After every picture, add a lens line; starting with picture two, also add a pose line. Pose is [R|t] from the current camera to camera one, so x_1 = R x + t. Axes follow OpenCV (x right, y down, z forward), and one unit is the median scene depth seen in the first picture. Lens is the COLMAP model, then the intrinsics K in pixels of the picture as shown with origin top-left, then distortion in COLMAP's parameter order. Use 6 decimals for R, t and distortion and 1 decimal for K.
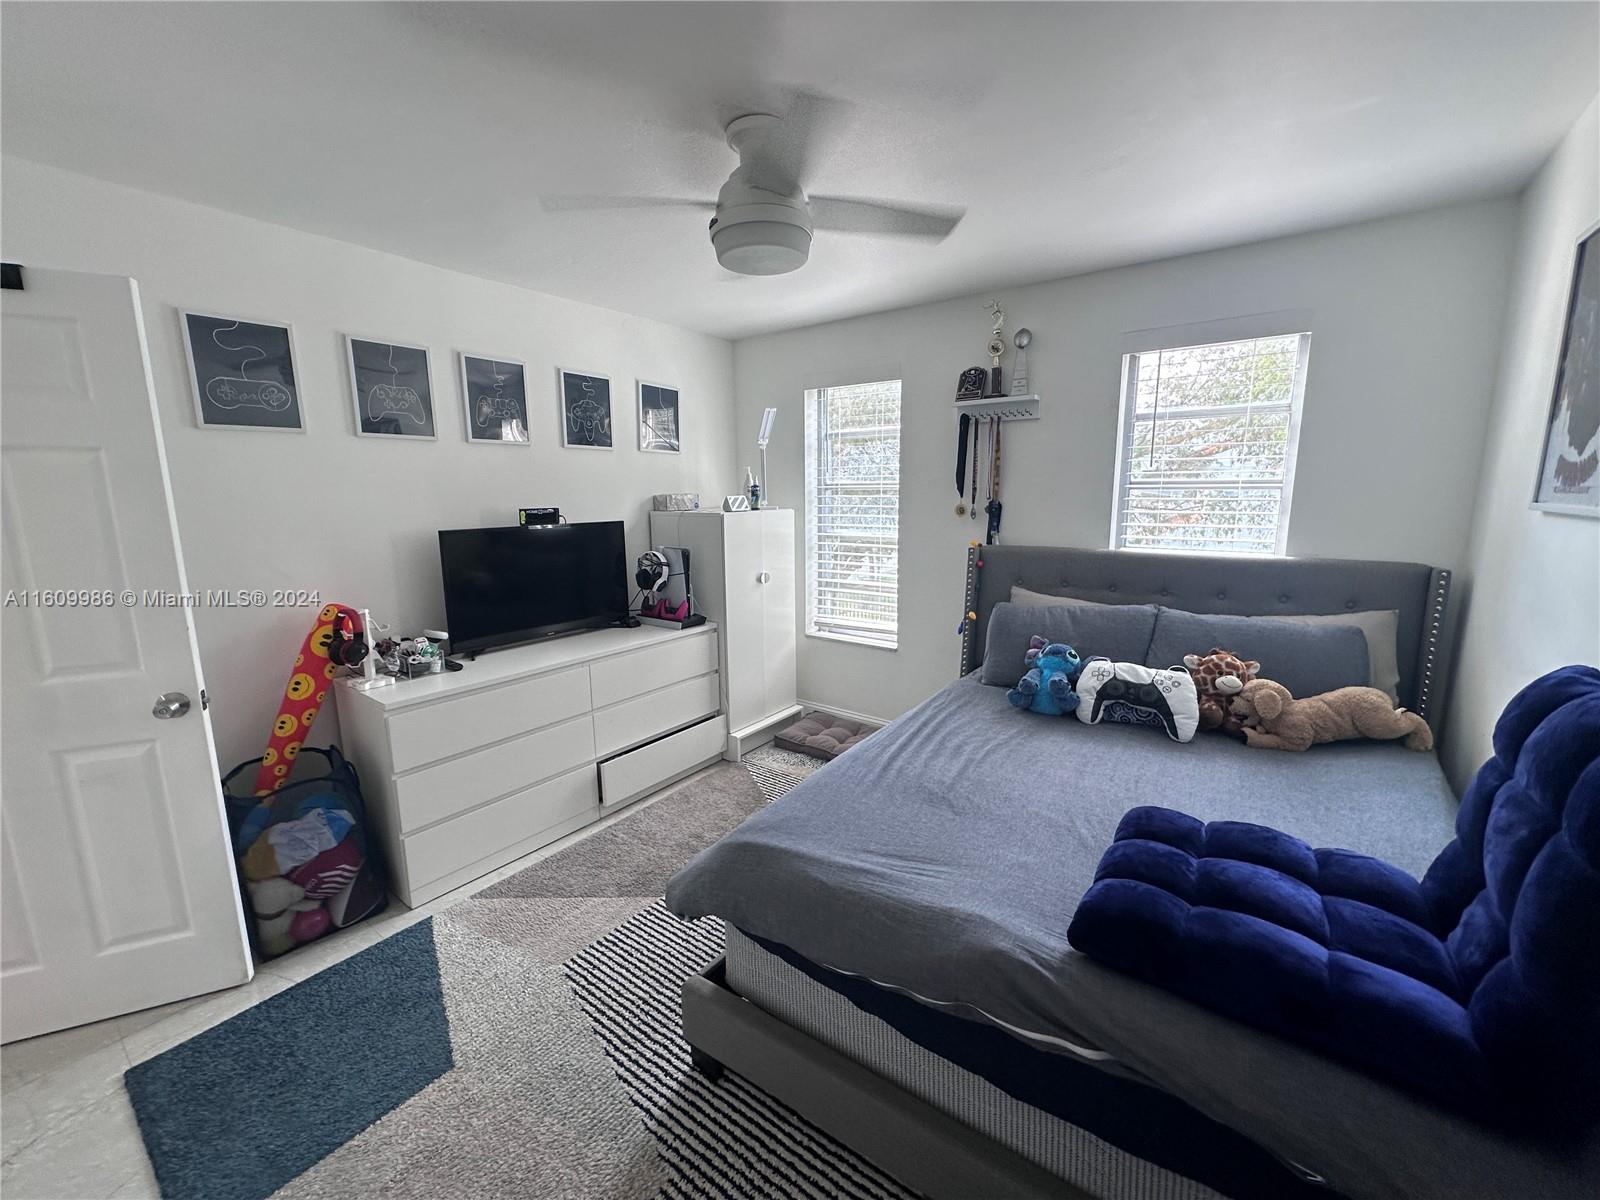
lens RADIAL K [[634.2, 0, 797.4], [0, 634.2, 597.4], [0, 0, 1]] dist [-0.002684, -0.000034]
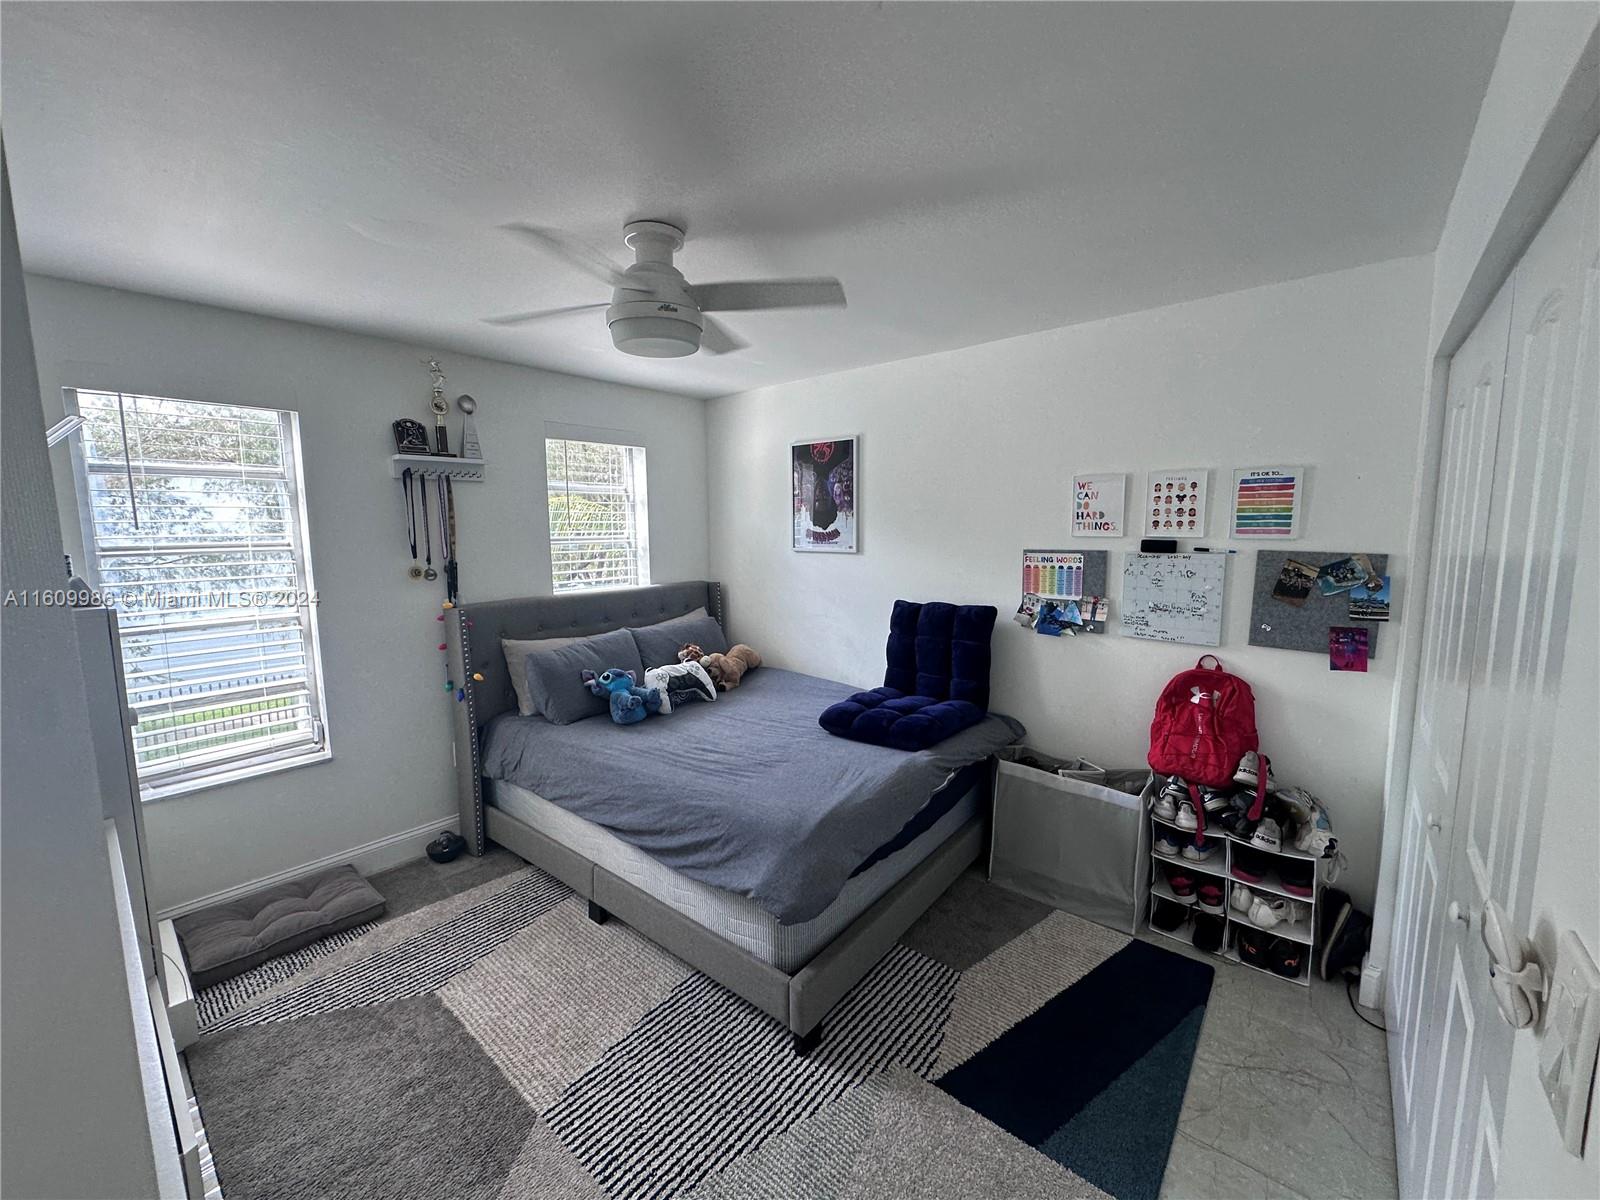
lens RADIAL K [[634.2, 0, 795.5], [0, 634.2, 600.8], [0, 0, 1]] dist [-0.002684, -0.000034]
pose [[0.072428, -0.108641, 0.991439, -1.249378], [0.175113, 0.979994, 0.094594, -0.181587], [-0.981881, 0.166762, 0.090003, 0.804363]]
